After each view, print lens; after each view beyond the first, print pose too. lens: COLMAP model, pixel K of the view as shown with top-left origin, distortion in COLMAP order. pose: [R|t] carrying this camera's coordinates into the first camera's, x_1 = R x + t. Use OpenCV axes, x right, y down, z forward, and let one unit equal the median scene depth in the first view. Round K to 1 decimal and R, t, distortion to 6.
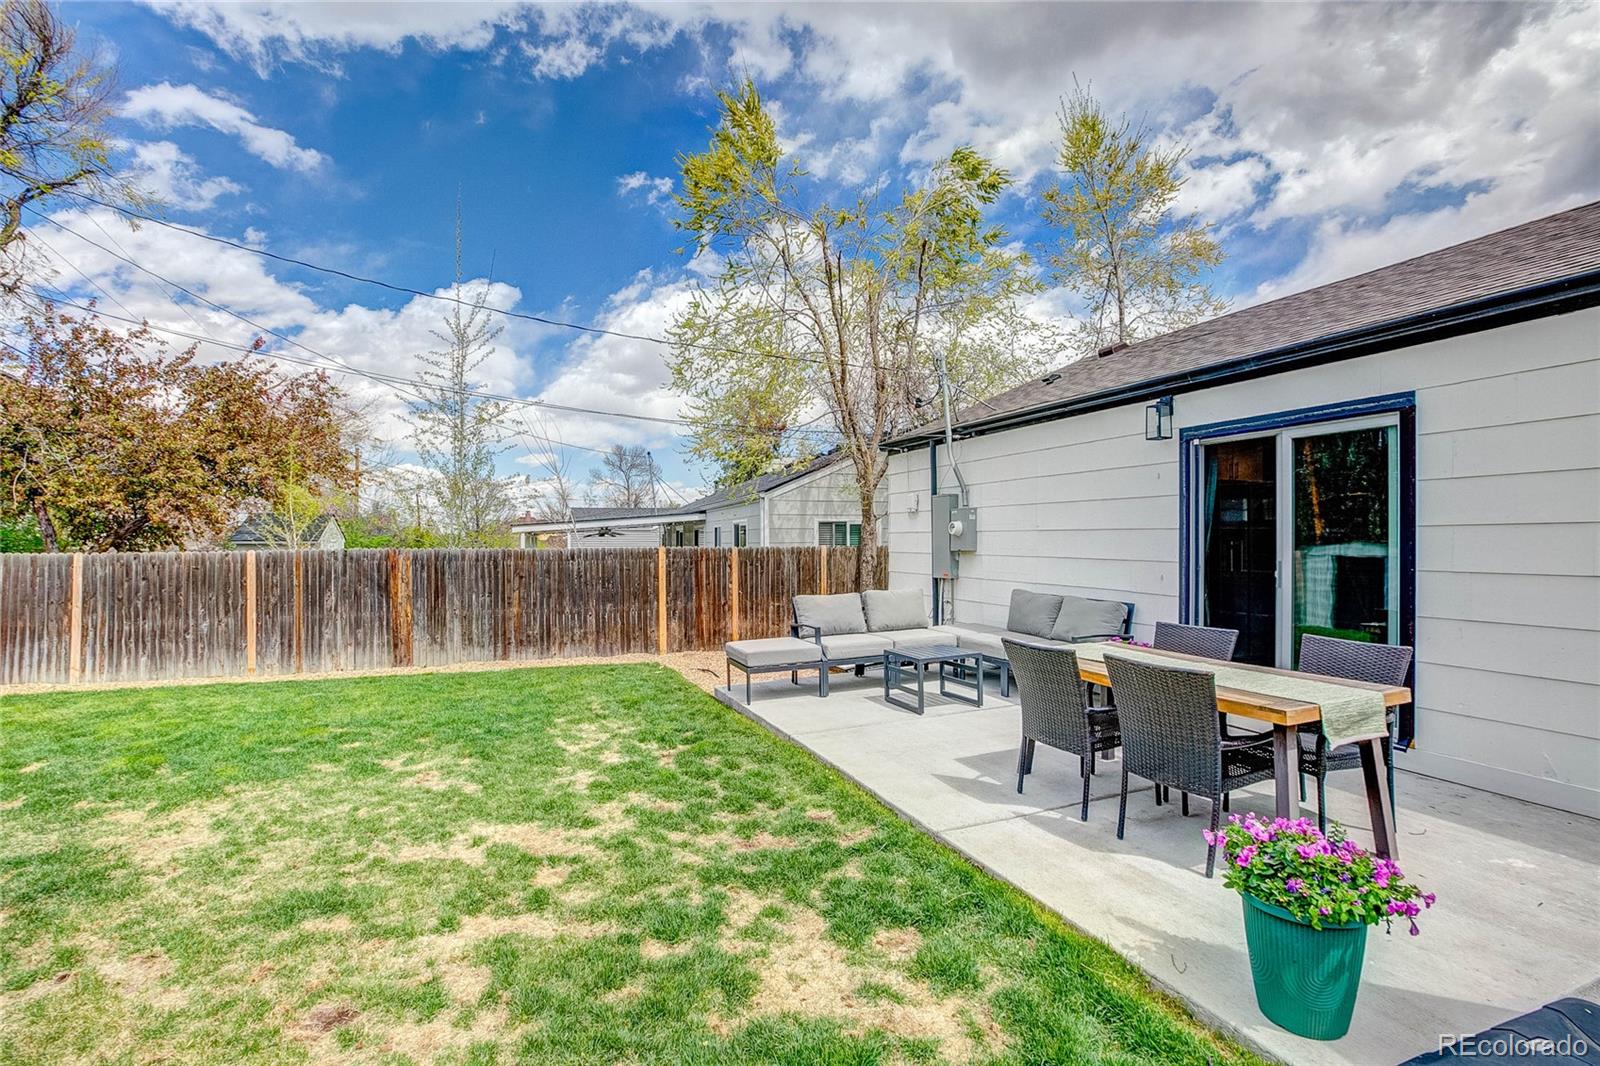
lens RADIAL K [[747.0, 0, 795.1], [0, 747.0, 539.9], [0, 0, 1]] dist [0.000289, 0.000429]
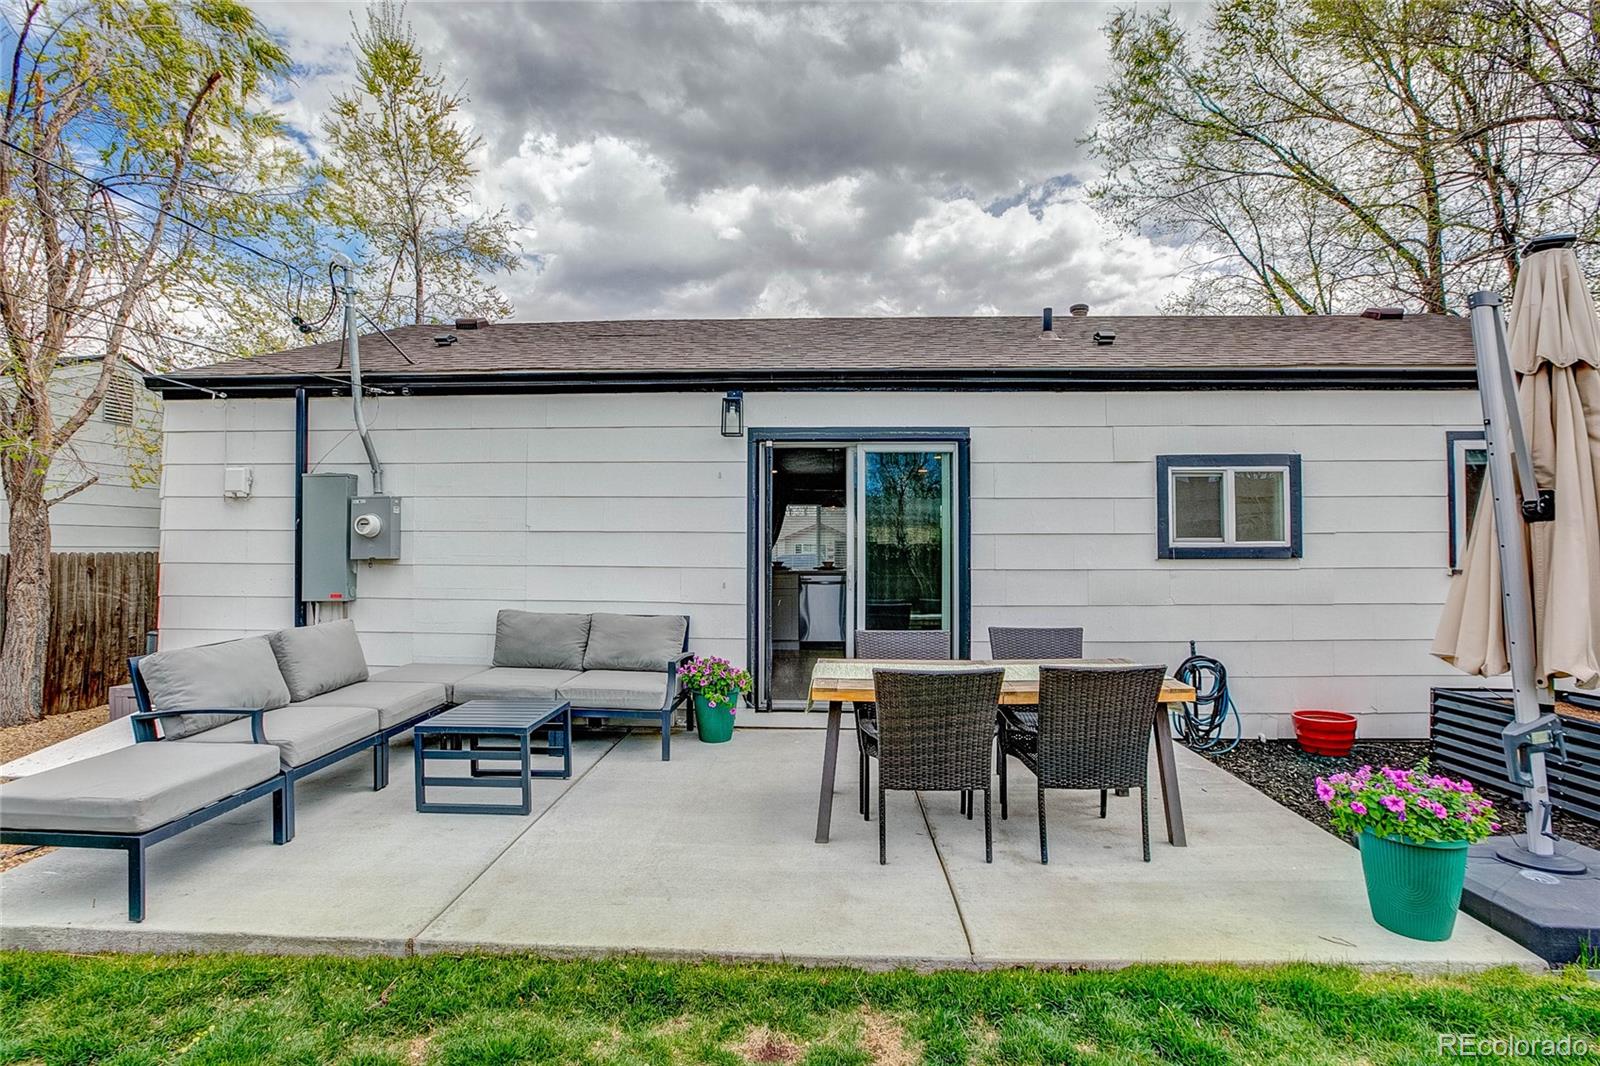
lens RADIAL K [[735.0, 0, 799.8], [0, 735.0, 540.5], [0, 0, 1]] dist [-0.025809, 0.000583]
pose [[0.421517, 0.023543, 0.906515, -0.203549], [-0.003429, 0.999697, -0.024369, 0.011904], [-0.906814, 0.007164, 0.421470, 0.361050]]
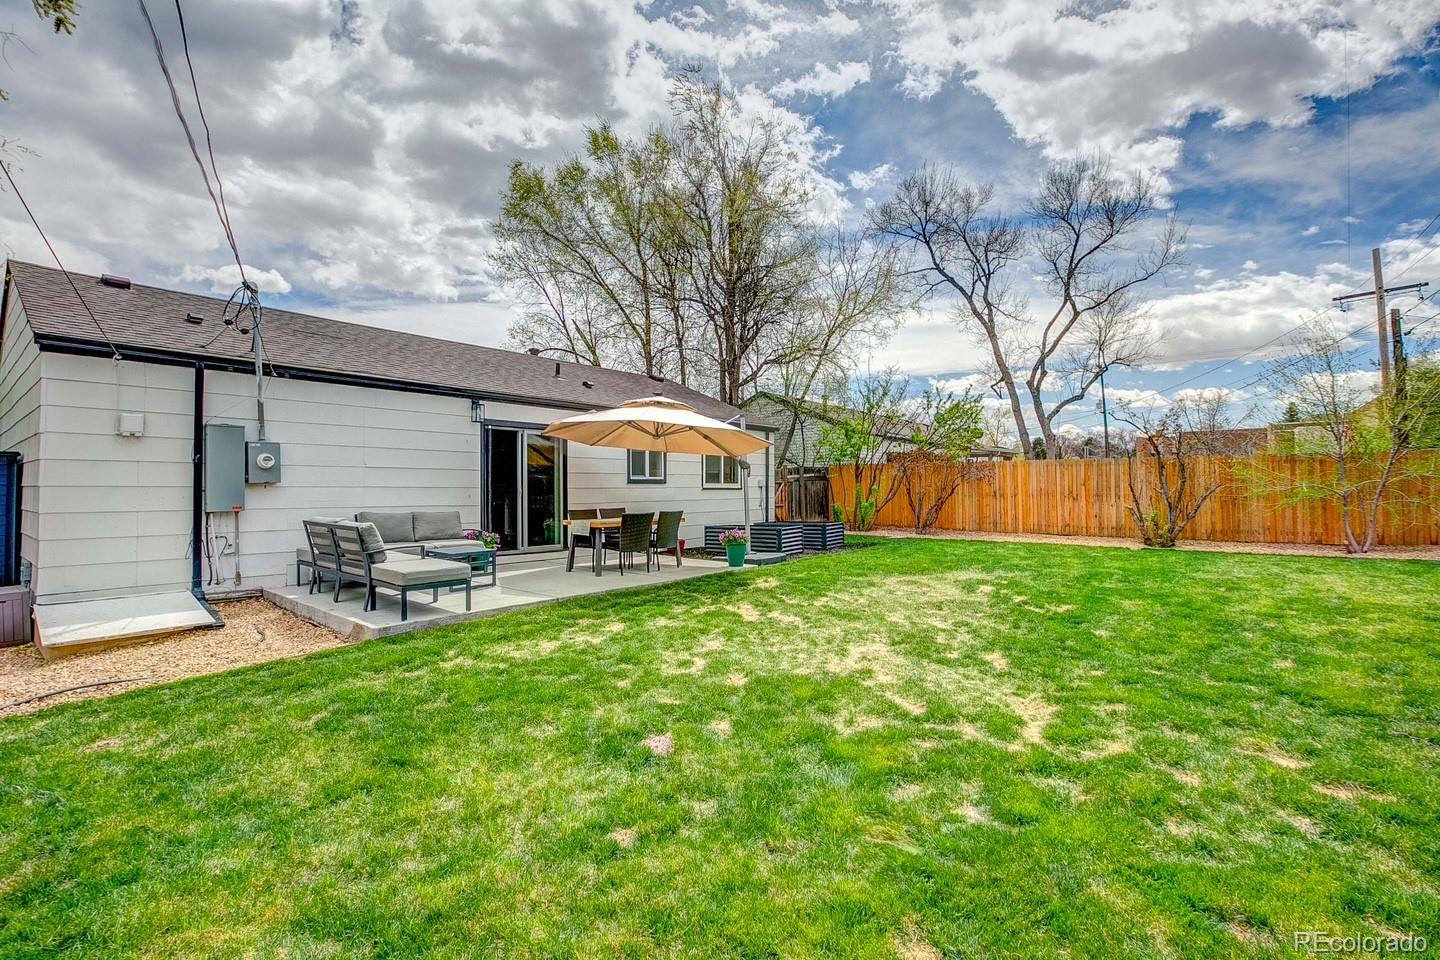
lens RADIAL K [[645.7, 0, 687.2], [0, 645.7, 478.3], [0, 0, 1]] dist [0.000205, 0.000085]
pose [[-0.442521, 0.017818, 0.896581, -0.803988], [0.002016, 0.999820, -0.018875, 0.025640], [-0.896756, -0.006545, -0.442477, 0.835050]]
